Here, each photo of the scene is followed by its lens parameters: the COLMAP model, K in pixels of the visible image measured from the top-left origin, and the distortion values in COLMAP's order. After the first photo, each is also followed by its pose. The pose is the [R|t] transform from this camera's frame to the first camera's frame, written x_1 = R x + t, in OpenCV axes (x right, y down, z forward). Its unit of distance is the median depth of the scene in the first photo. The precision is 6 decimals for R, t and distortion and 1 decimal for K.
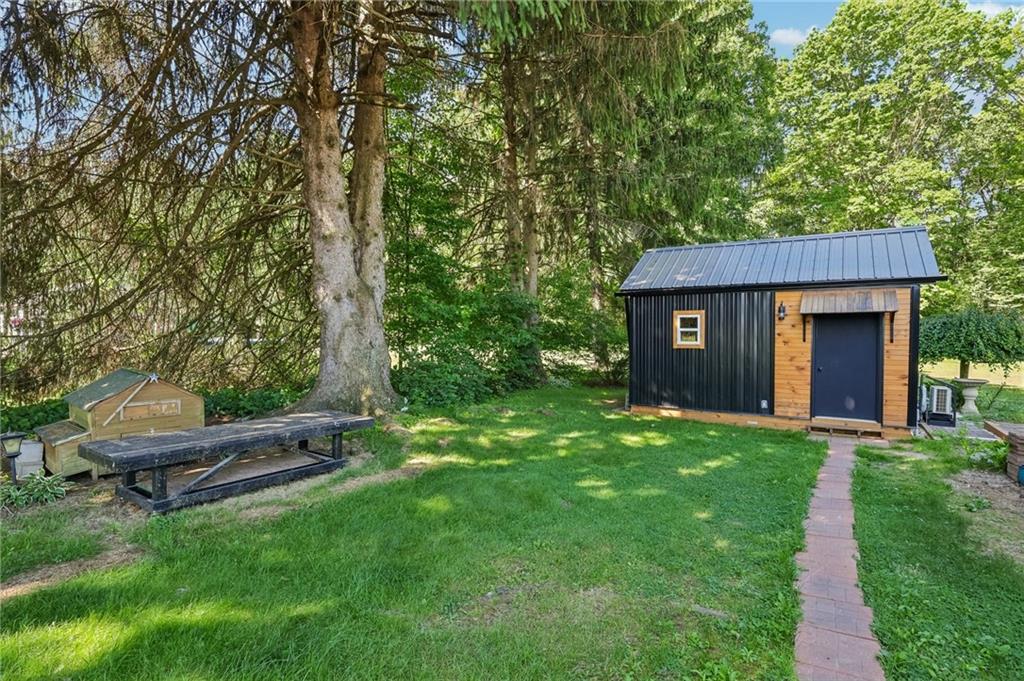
lens RADIAL K [[527.5, 0, 512.0], [0, 527.5, 340.5], [0, 0, 1]] dist [-0.001494, 0.000338]
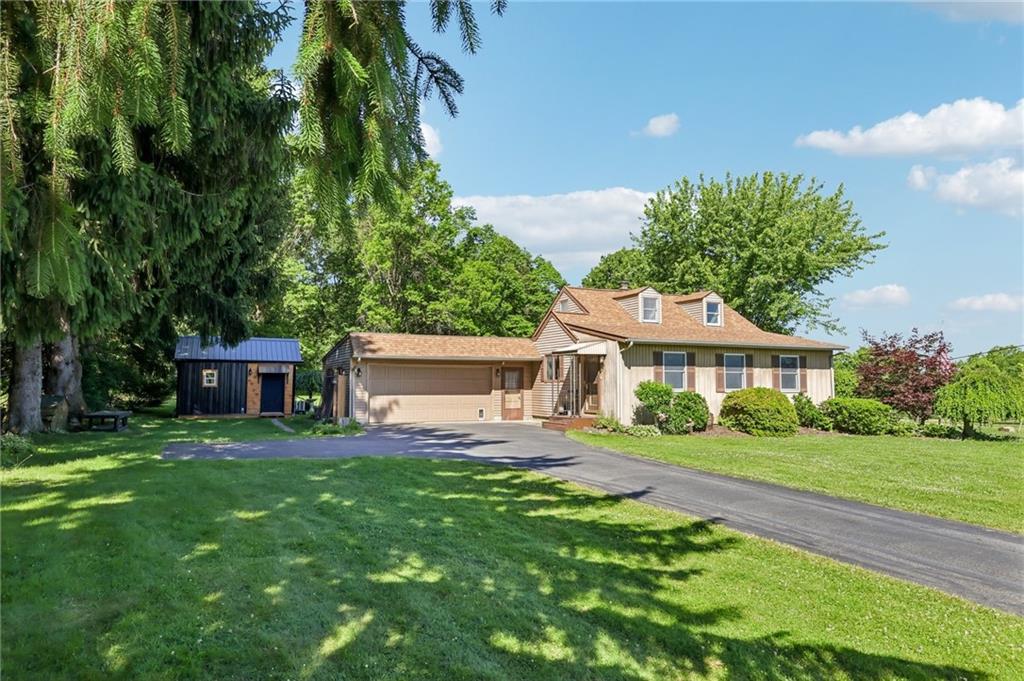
lens RADIAL K [[702.7, 0, 512.0], [0, 702.7, 340.5], [0, 0, 1]] dist [0.002313, 0.000471]
pose [[0.577341, 0.048362, 0.815070, -1.493631], [0.009331, 0.997788, -0.065813, 0.029056], [-0.816450, 0.045602, 0.575613, -1.938023]]
